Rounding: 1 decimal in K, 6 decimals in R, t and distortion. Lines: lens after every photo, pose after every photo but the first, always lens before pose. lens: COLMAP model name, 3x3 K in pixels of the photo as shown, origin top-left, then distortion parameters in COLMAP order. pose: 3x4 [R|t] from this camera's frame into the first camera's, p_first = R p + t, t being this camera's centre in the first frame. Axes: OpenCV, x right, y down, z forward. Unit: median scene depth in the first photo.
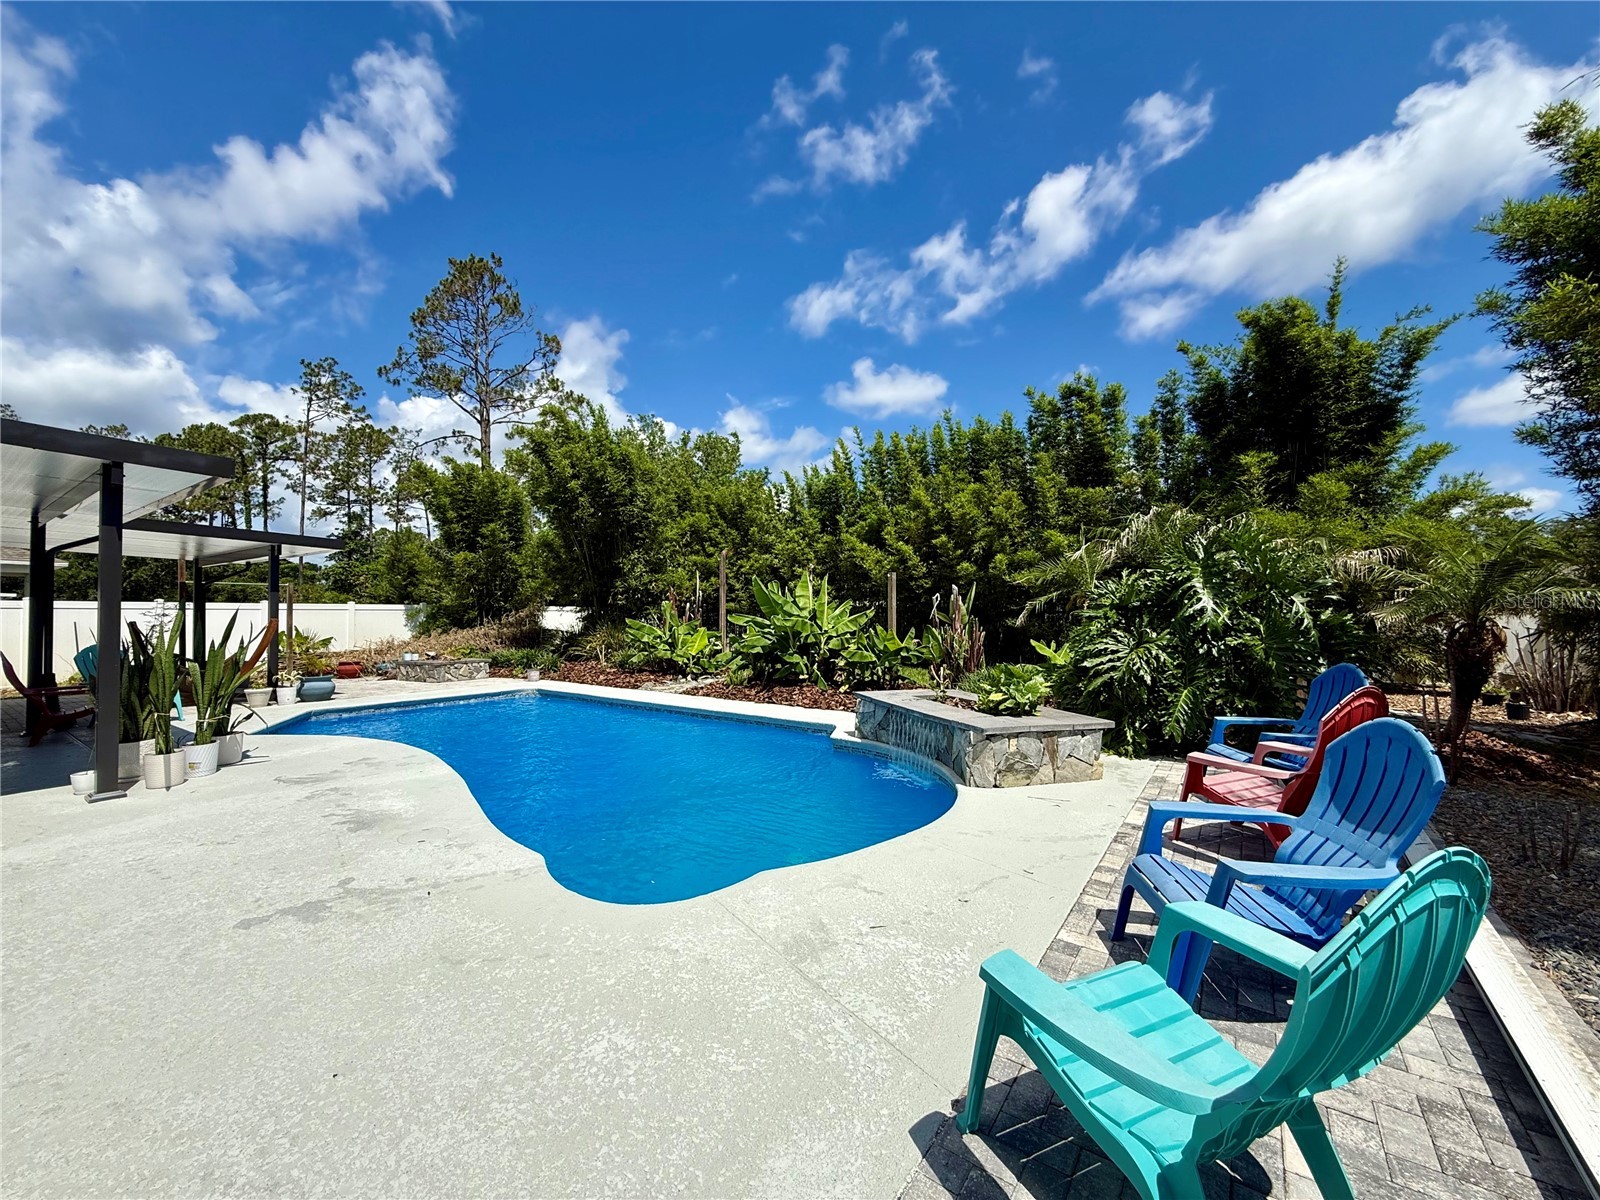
lens RADIAL K [[636.7, 0, 788.6], [0, 636.7, 600.3], [0, 0, 1]] dist [-0.000897, 0.000006]
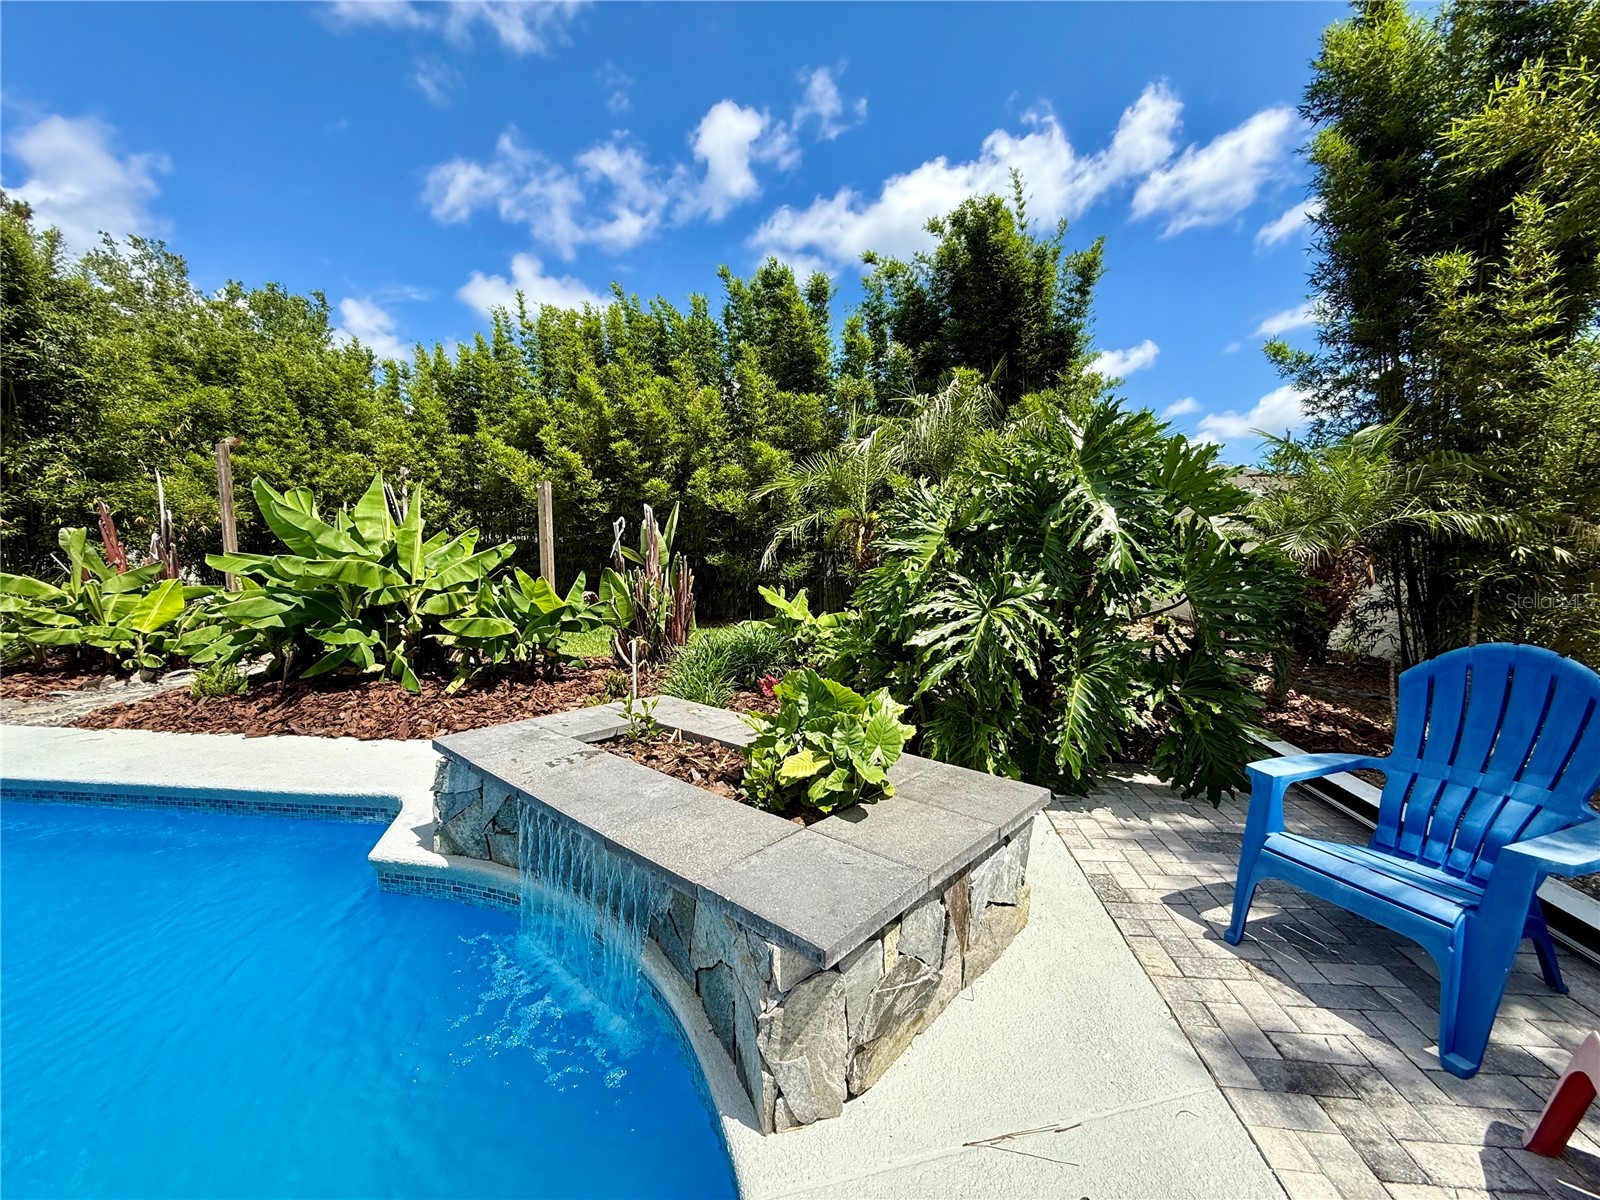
lens RADIAL K [[636.7, 0, 787.4], [0, 636.7, 588.6], [0, 0, 1]] dist [-0.000897, 0.000006]
pose [[0.879584, -0.038401, 0.474192, 0.076986], [-0.001025, 0.996582, 0.082606, 0.008162], [-0.475743, -0.073145, 0.876538, 0.363870]]
